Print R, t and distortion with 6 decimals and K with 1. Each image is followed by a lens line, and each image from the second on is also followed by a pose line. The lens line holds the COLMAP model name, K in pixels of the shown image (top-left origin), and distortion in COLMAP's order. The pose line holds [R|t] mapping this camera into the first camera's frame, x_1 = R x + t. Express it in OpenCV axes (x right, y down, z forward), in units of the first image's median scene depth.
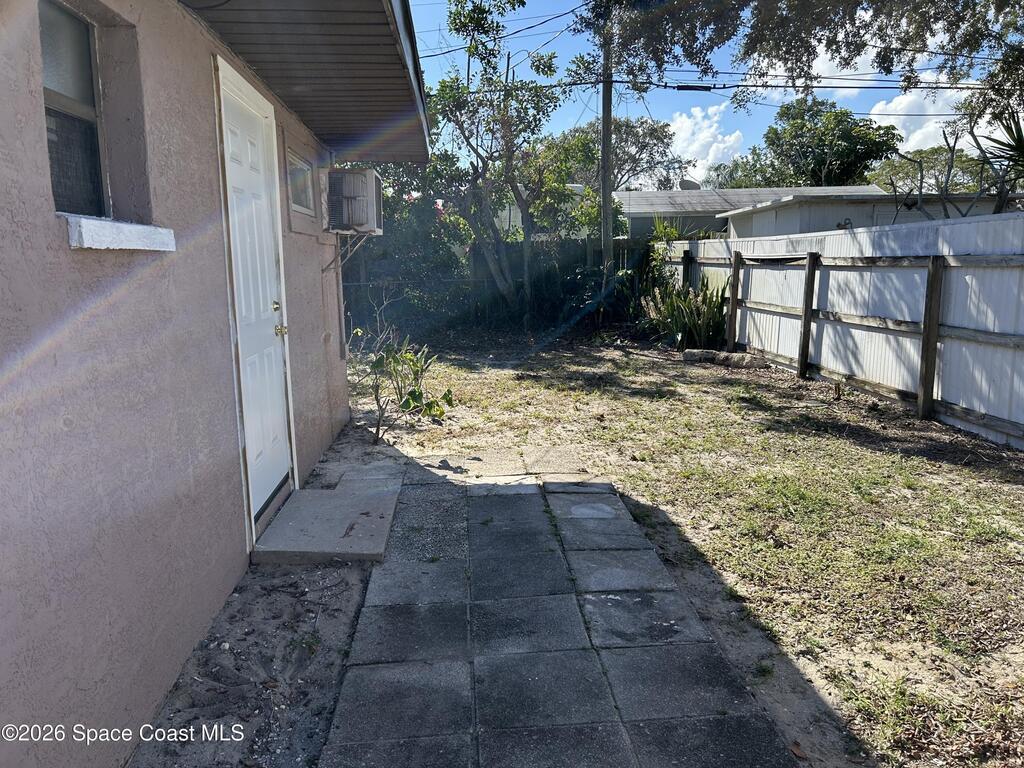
lens RADIAL K [[769.0, 0, 511.0], [0, 769.0, 390.5], [0, 0, 1]] dist [0.011401, 0.002380]
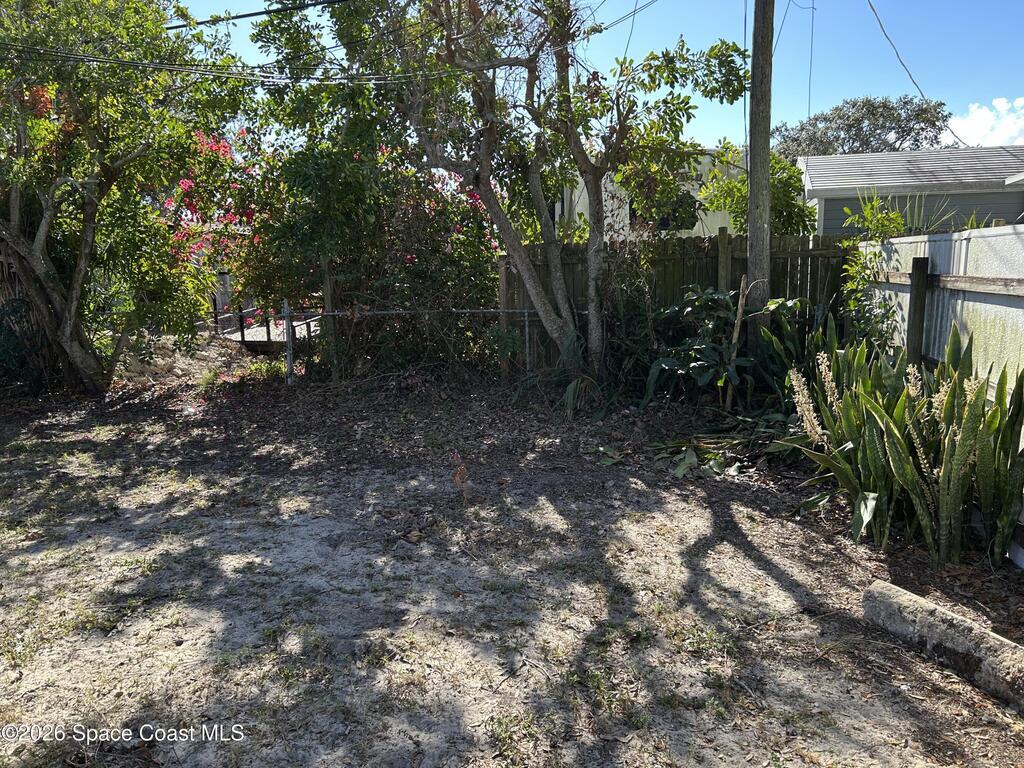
lens RADIAL K [[769.0, 0, 512.3], [0, 769.0, 375.5], [0, 0, 1]] dist [0.011401, 0.002380]
pose [[0.953524, 0.046578, -0.297696, 0.132064], [-0.056074, 0.998152, -0.023432, -0.088467], [0.296054, 0.039036, 0.954373, 0.492856]]
